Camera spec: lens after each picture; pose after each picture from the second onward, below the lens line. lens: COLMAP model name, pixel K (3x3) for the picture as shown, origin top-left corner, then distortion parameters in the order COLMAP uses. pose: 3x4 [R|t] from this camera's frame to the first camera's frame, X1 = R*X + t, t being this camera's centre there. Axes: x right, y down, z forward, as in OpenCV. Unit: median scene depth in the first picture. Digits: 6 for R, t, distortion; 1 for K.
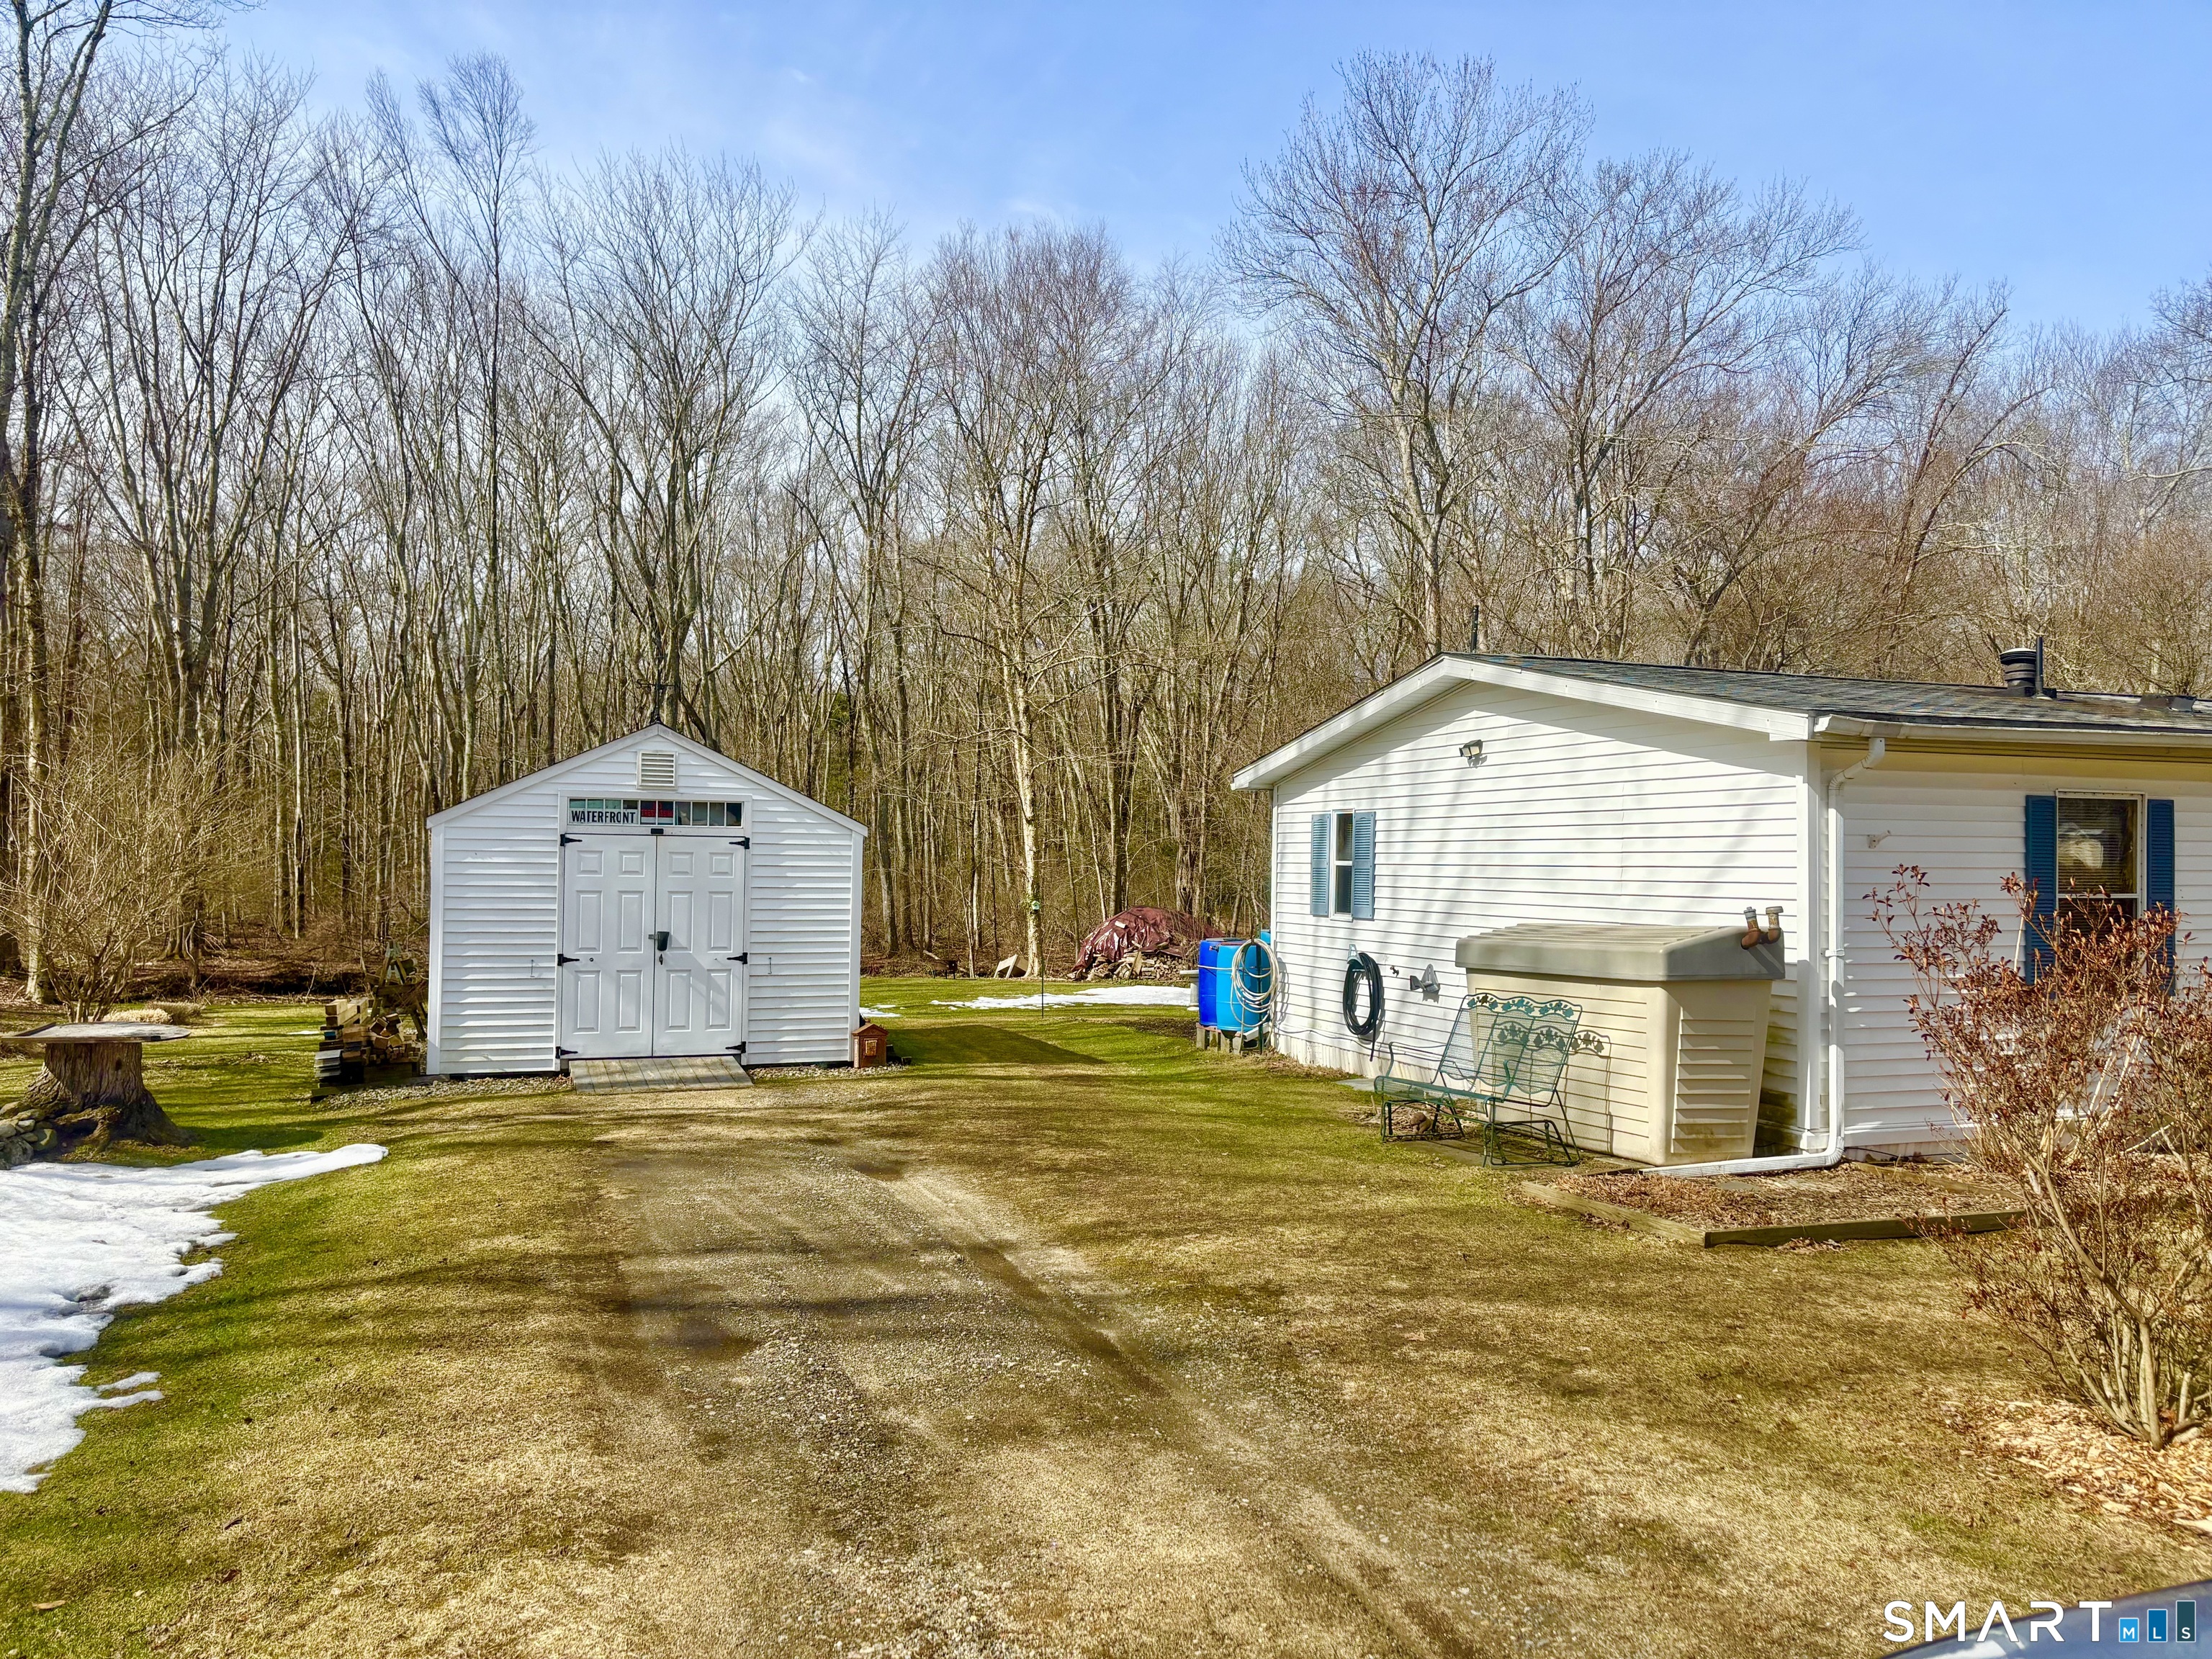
lens RADIAL K [[1681.4, 0, 1113.6], [0, 1681.4, 831.5], [0, 0, 1]] dist [0.077239, -0.099713]
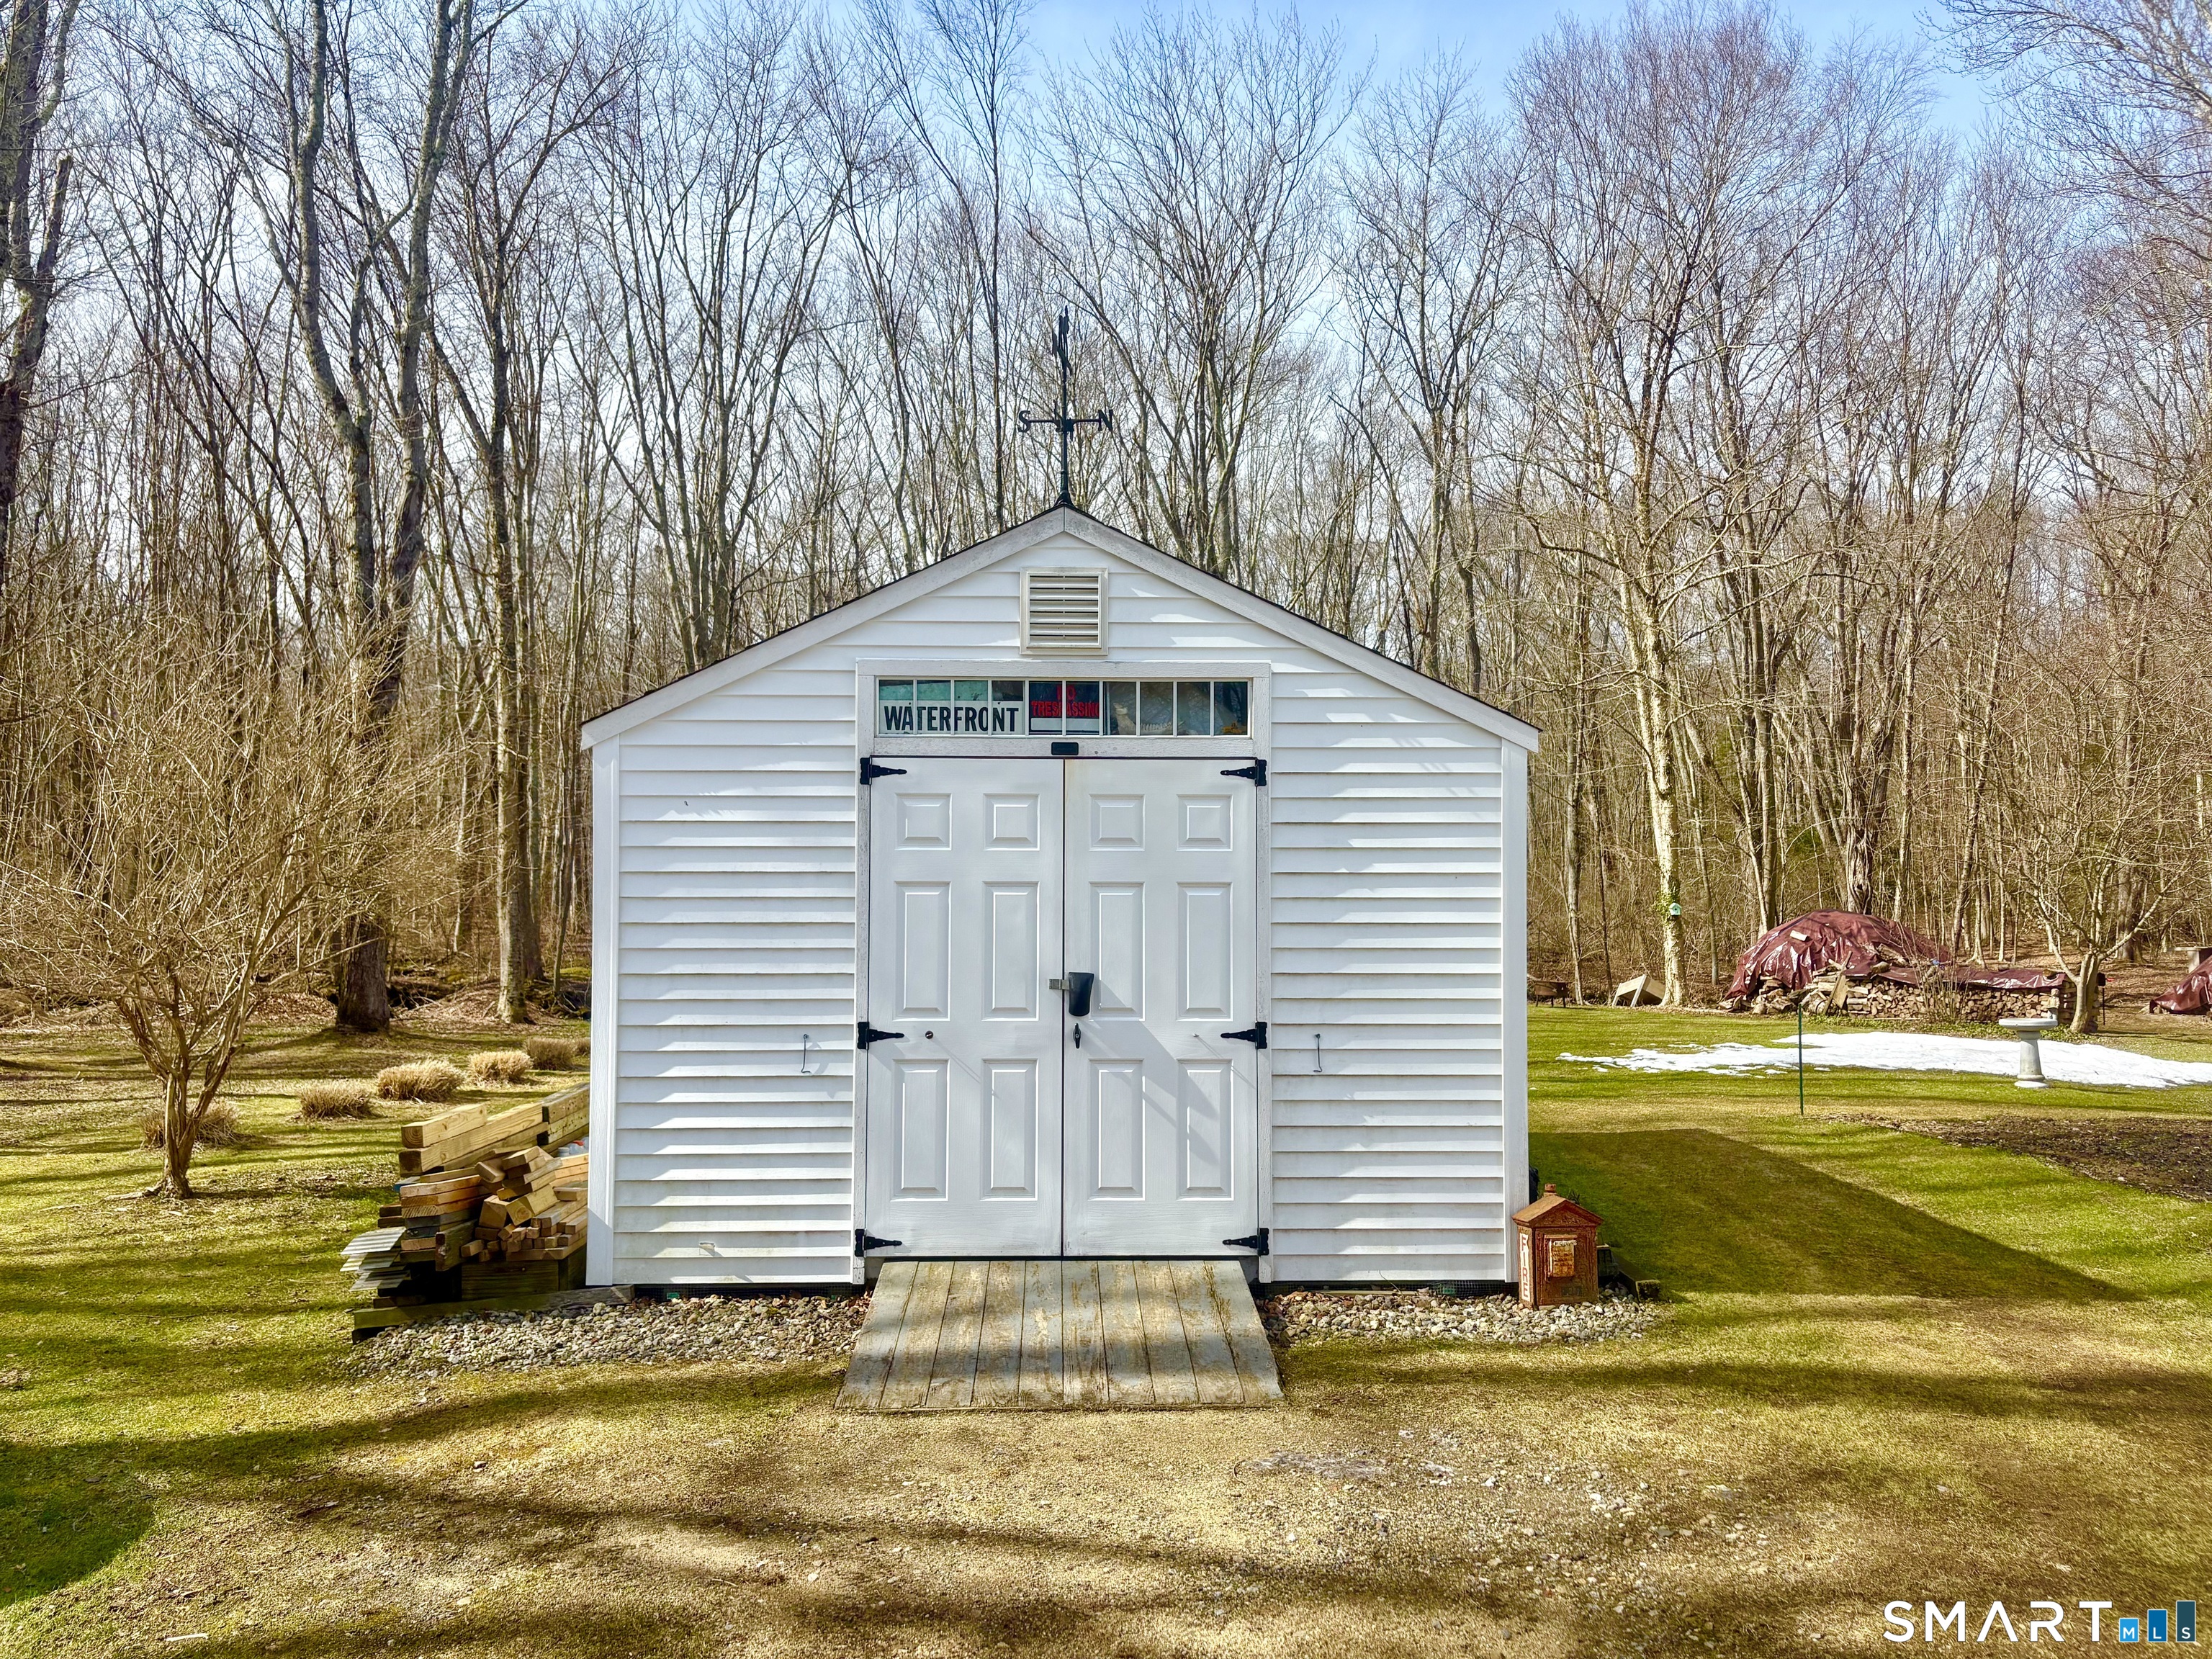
lens RADIAL K [[1681.4, 0, 1113.6], [0, 1681.4, 831.5], [0, 0, 1]] dist [0.077239, -0.099713]
pose [[0.948244, -0.016819, -0.317096, -0.115516], [0.016332, 0.999858, -0.004194, 0.023533], [0.317121, -0.001202, 0.948384, 0.574133]]
